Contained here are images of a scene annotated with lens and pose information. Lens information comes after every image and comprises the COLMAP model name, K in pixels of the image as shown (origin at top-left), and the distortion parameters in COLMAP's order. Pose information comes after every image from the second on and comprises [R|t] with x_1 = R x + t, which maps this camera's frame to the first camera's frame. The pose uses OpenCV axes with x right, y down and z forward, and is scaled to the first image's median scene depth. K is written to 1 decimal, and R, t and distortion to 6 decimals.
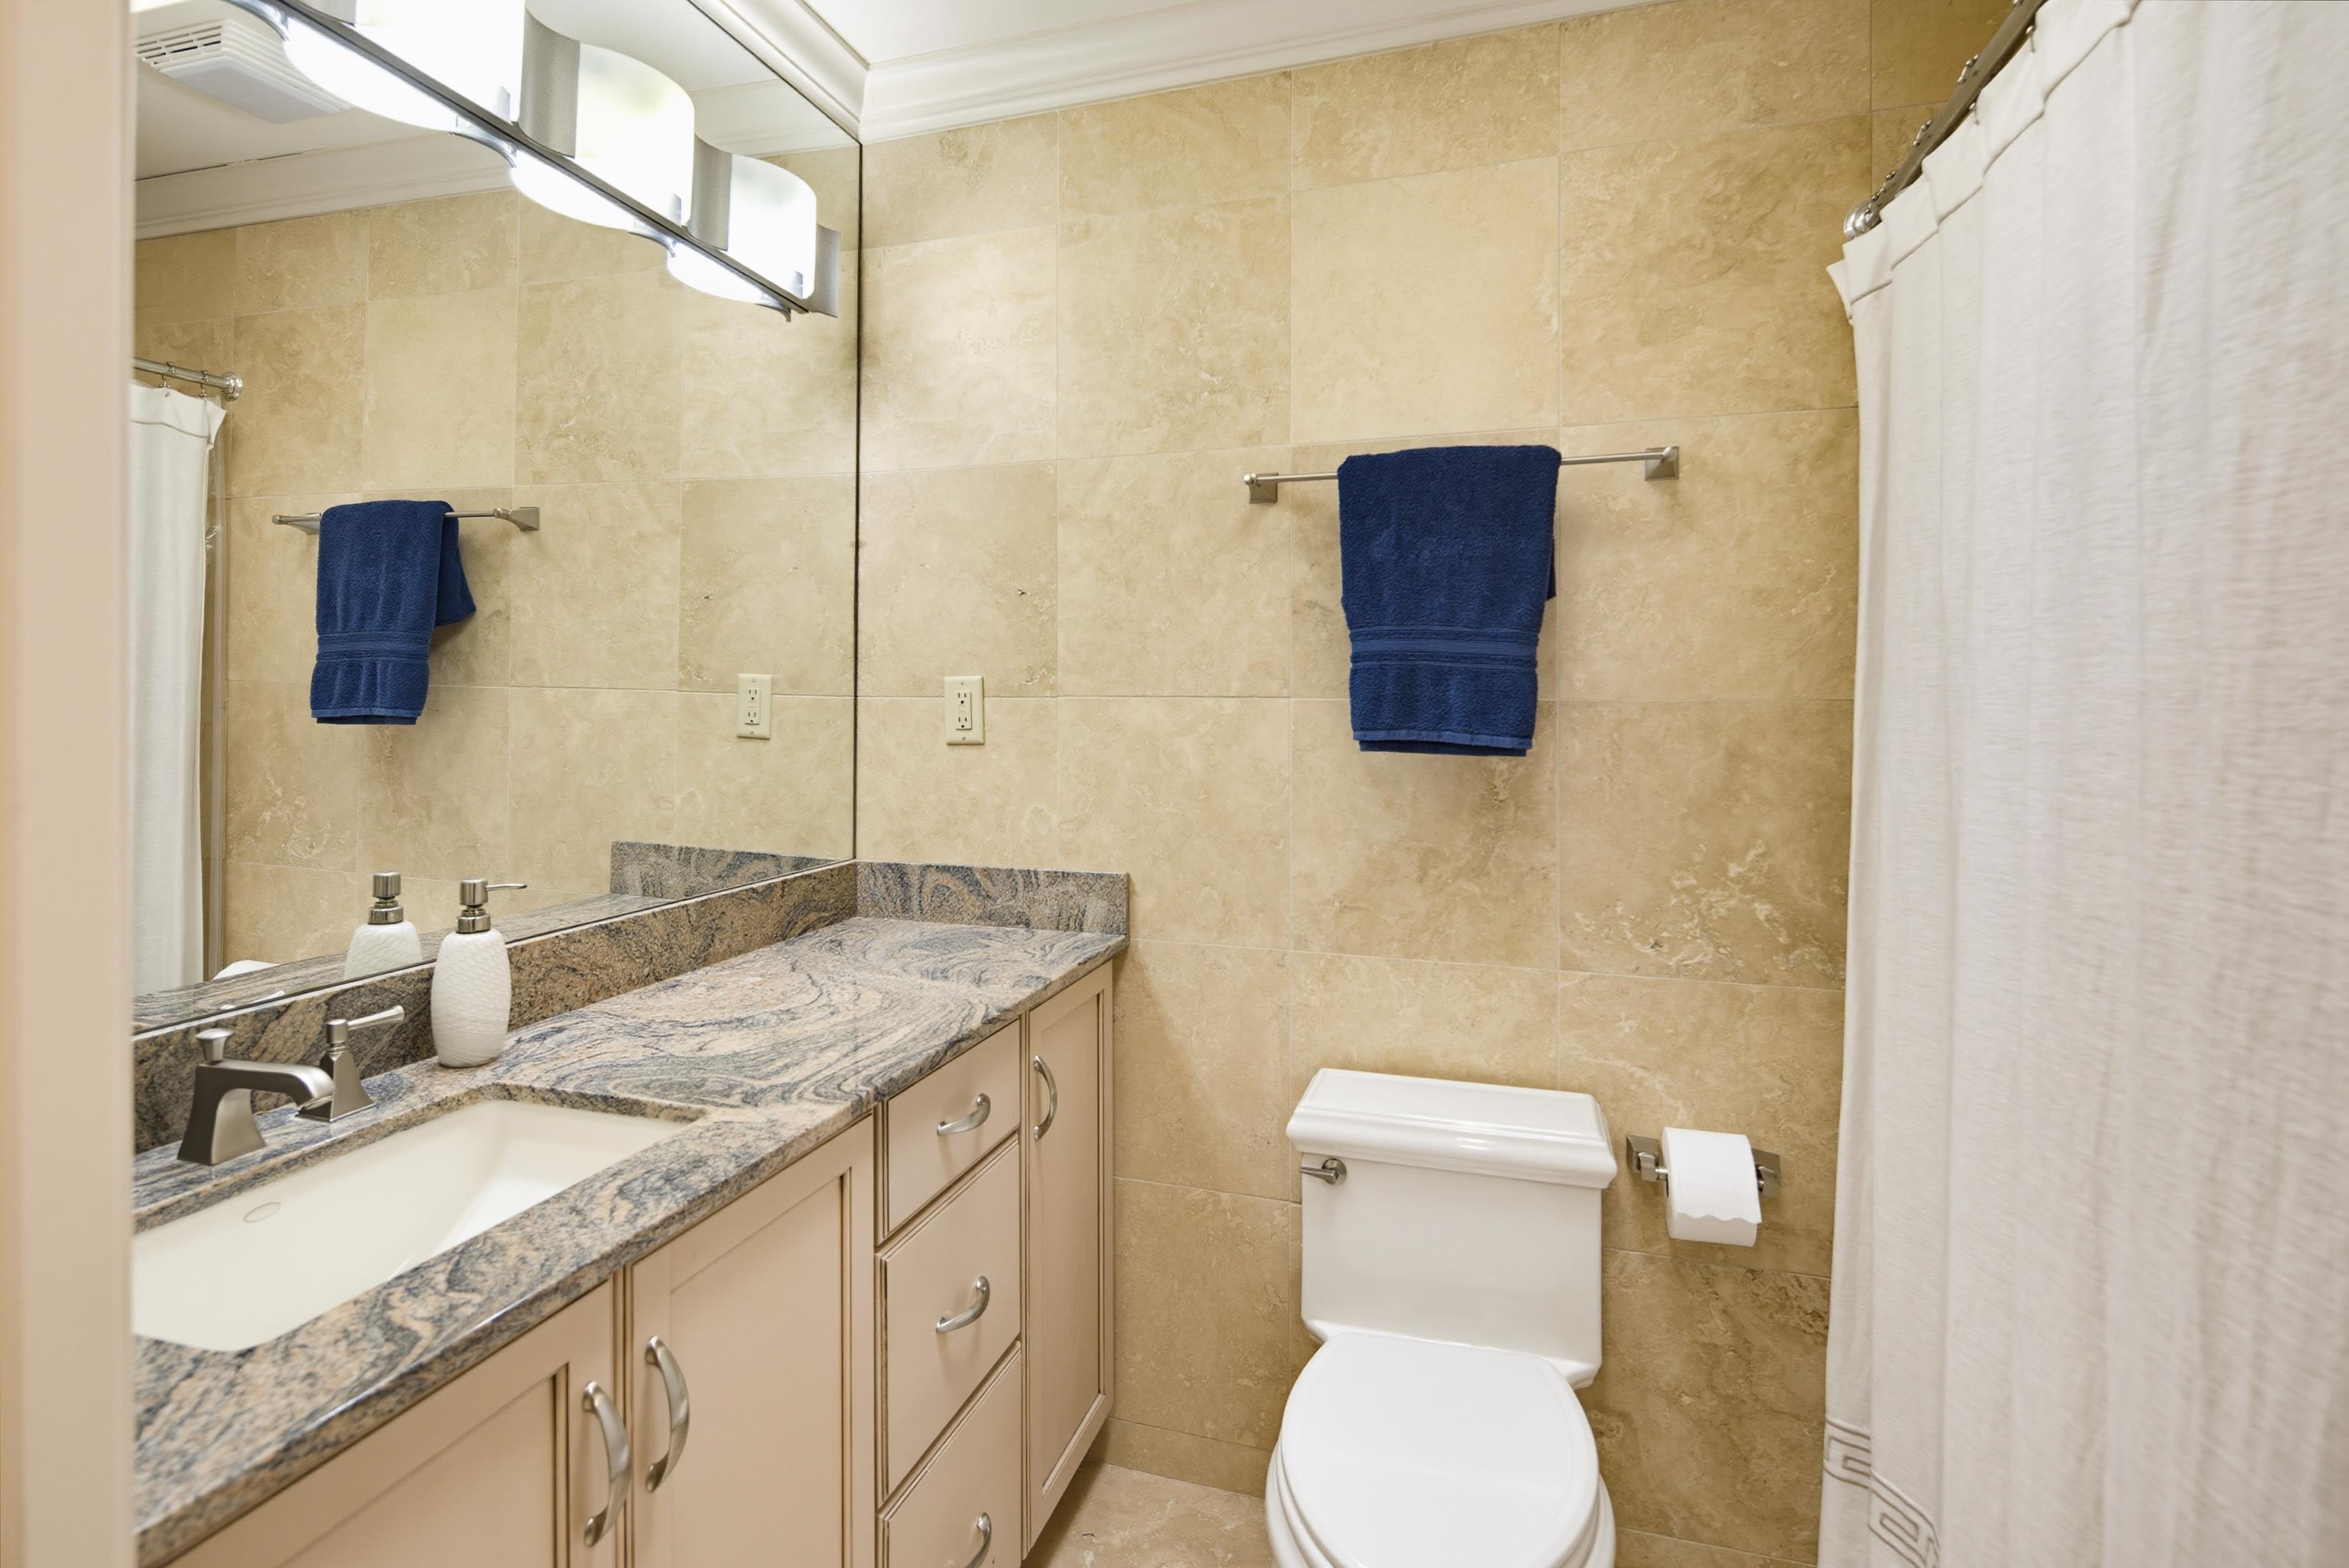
lens RADIAL K [[1134.6, 0, 1170.9], [0, 1134.6, 778.4], [0, 0, 1]] dist [-0.002071, -0.000729]
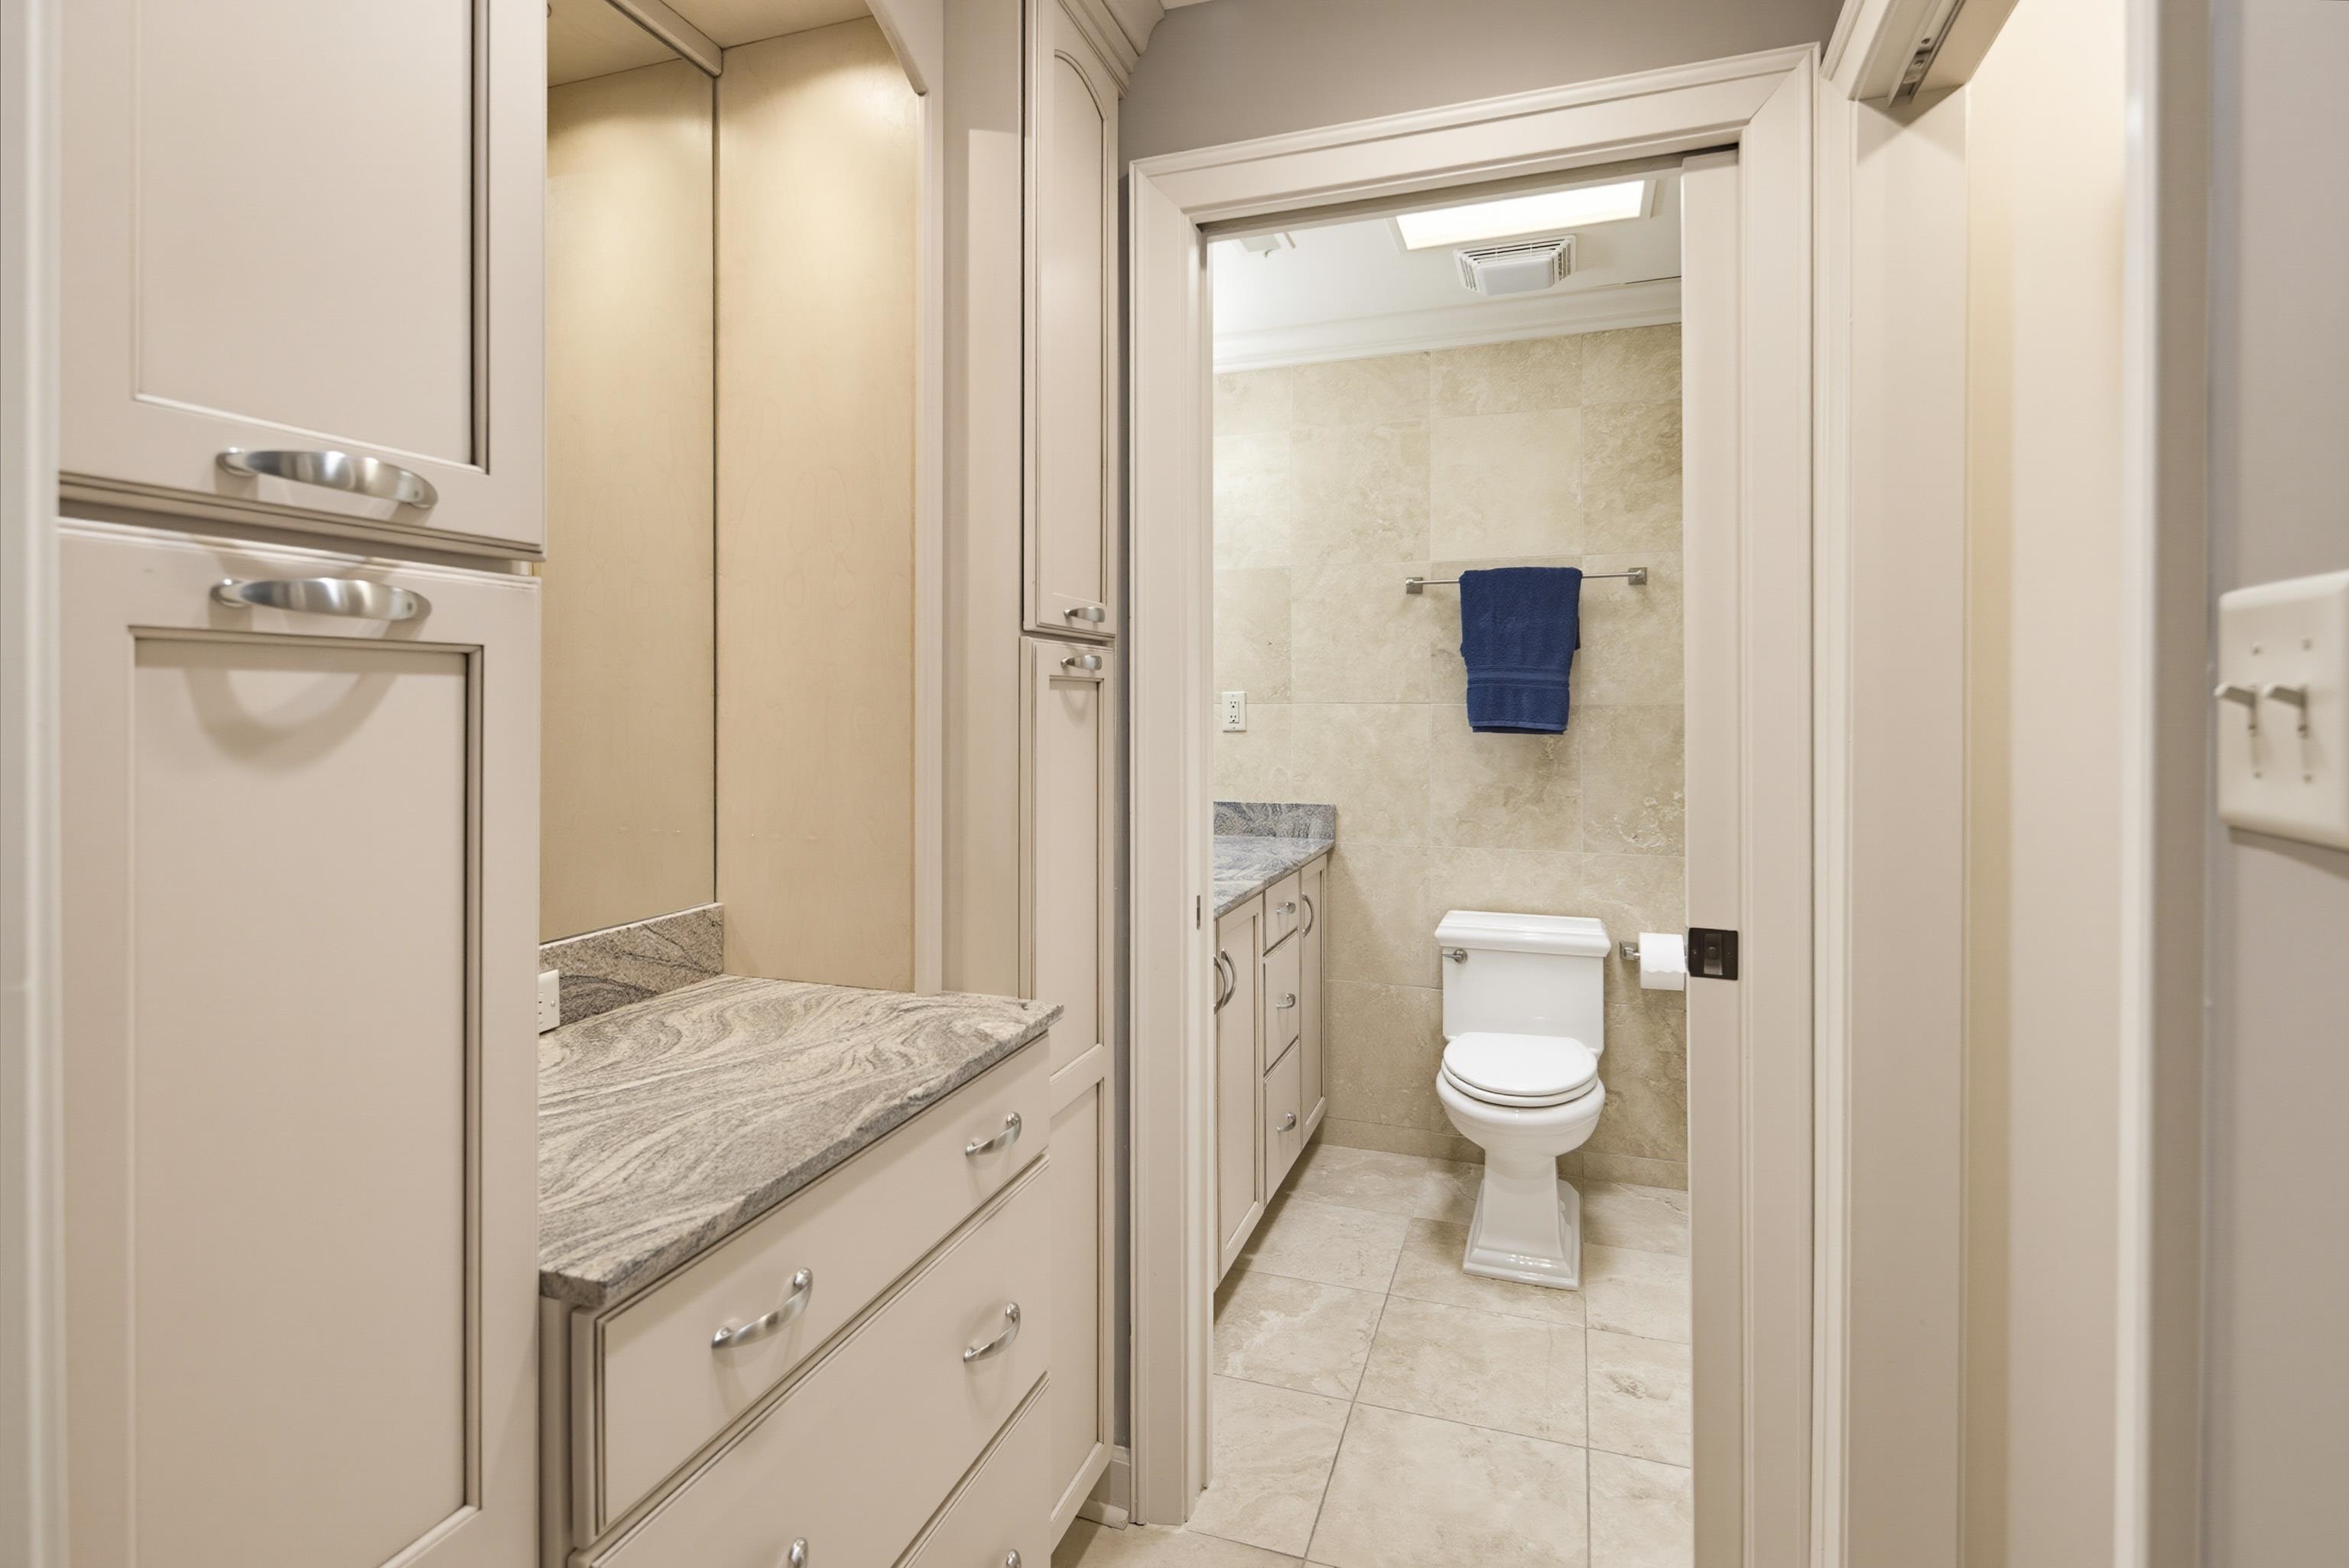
lens RADIAL K [[1134.6, 0, 1178.7], [0, 1134.6, 779.4], [0, 0, 1]] dist [-0.002071, -0.000729]
pose [[0.999446, -0.001073, -0.033253, -0.235944], [0.000947, 0.999992, -0.003800, 0.055565], [0.033257, 0.003767, 0.999440, -0.810134]]
